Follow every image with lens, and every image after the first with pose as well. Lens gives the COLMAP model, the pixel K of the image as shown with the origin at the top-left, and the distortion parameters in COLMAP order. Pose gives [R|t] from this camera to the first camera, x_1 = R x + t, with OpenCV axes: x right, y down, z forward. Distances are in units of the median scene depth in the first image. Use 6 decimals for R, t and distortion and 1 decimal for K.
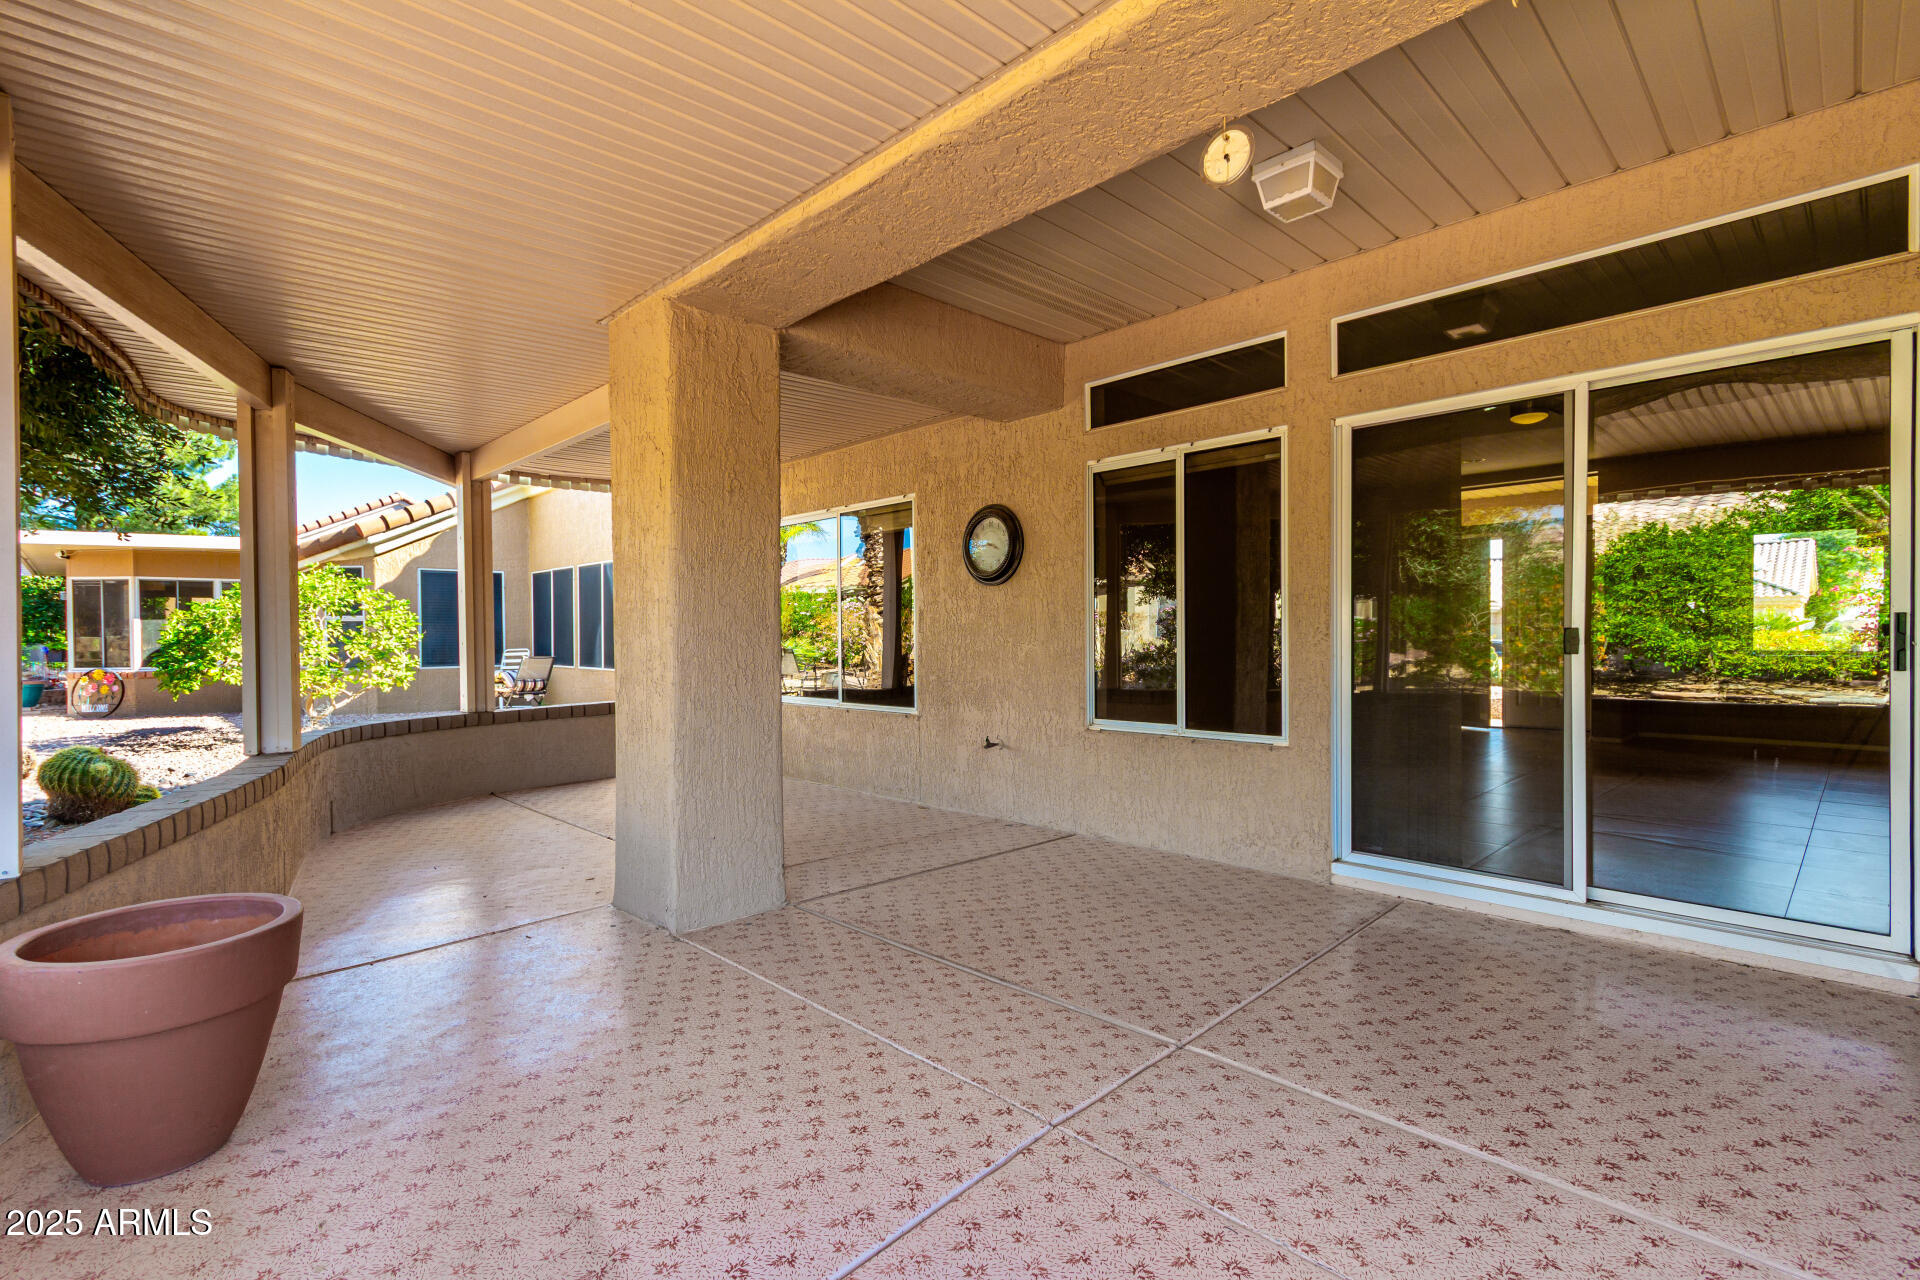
lens RADIAL K [[899.4, 0, 960.0], [0, 899.4, 640.0], [0, 0, 1]] dist [0.016267, 0.001676]
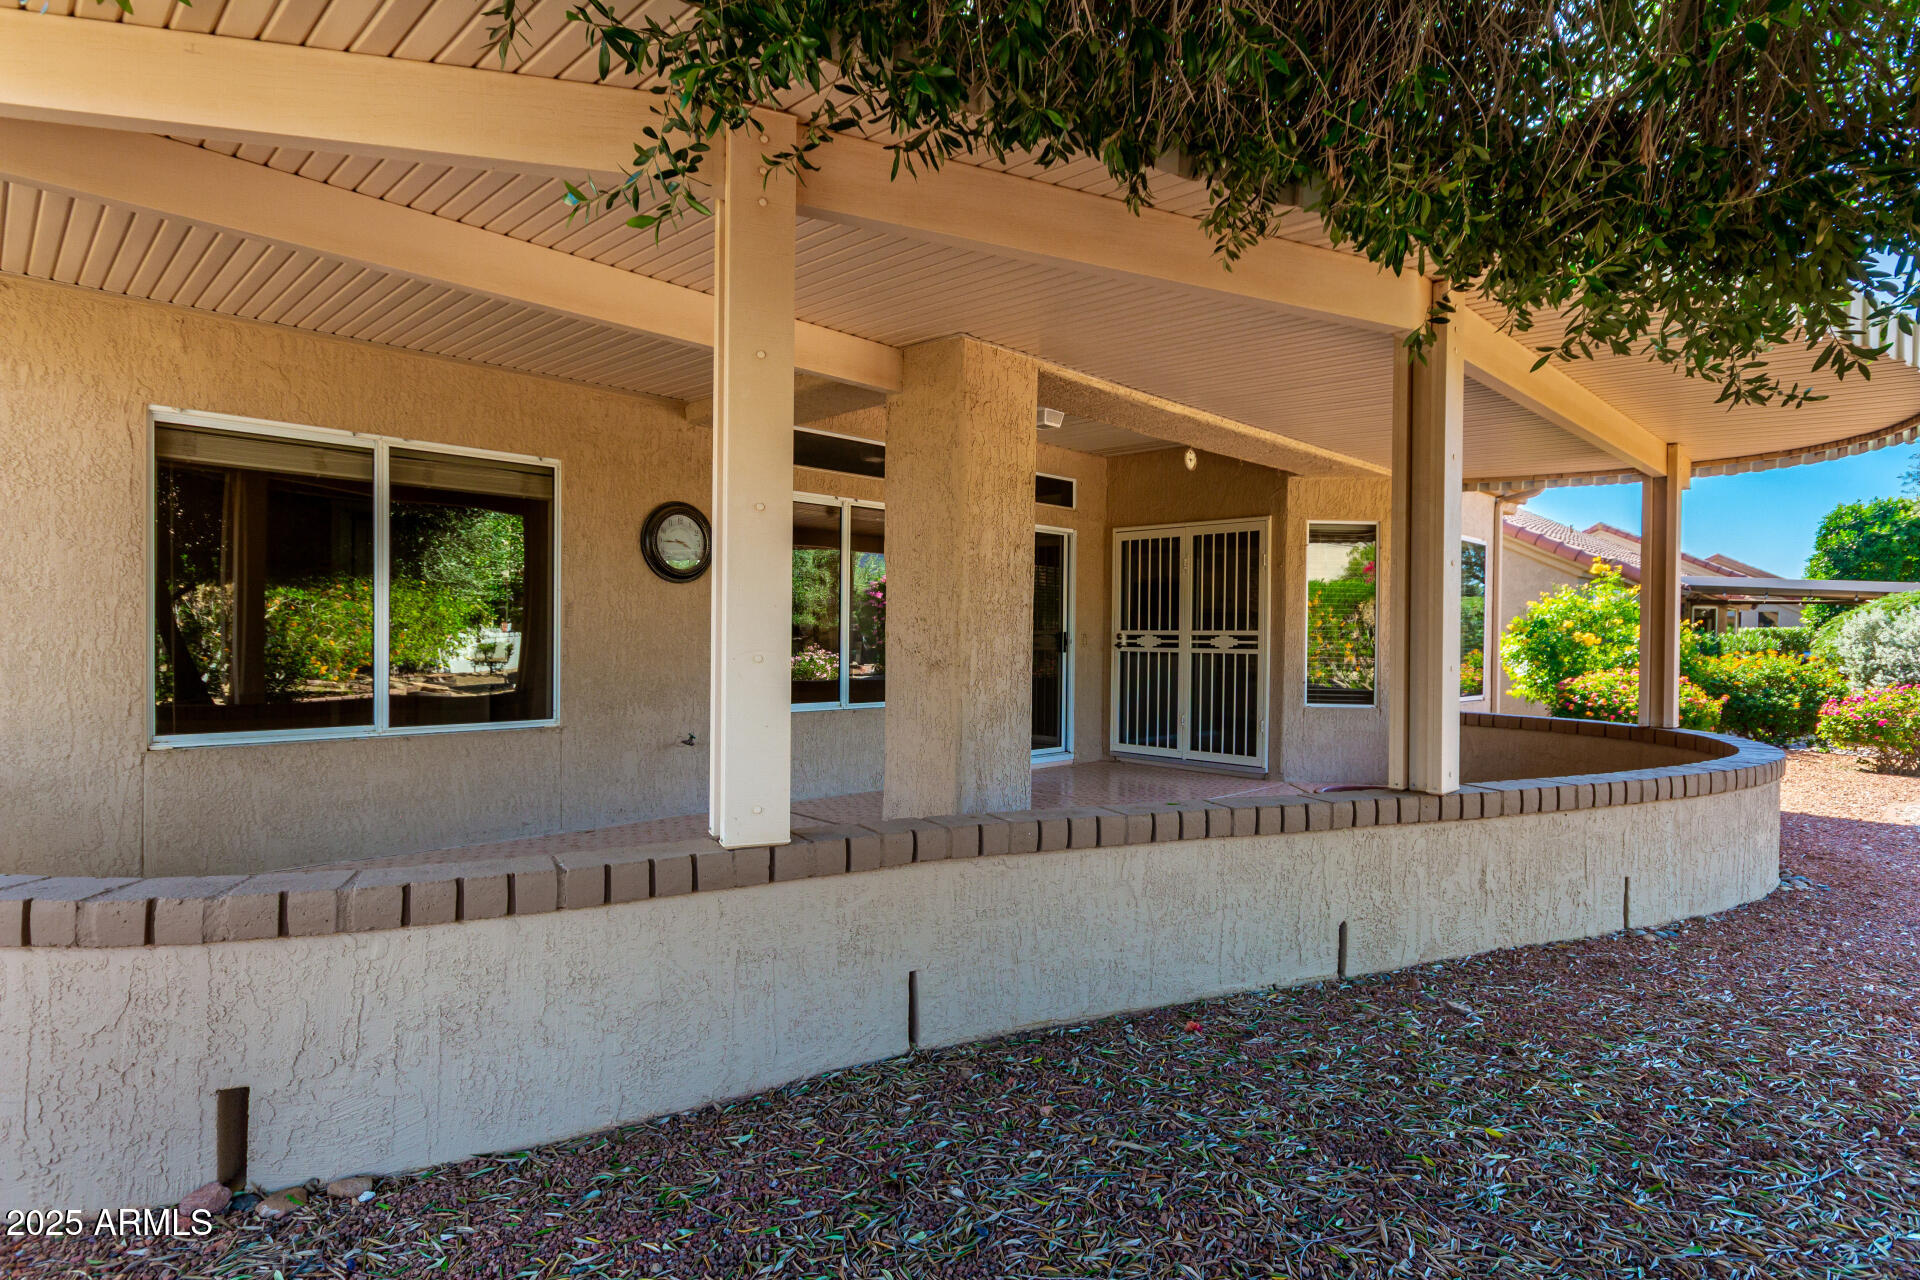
lens RADIAL K [[979.8, 0, 960.0], [0, 979.8, 640.0], [0, 0, 1]] dist [0.048064, 0.000120]
pose [[-0.003345, 0.002346, 0.999992, -1.053135], [-0.012477, 0.999919, -0.002388, 0.000800], [-0.999917, -0.012485, -0.003315, 0.690763]]
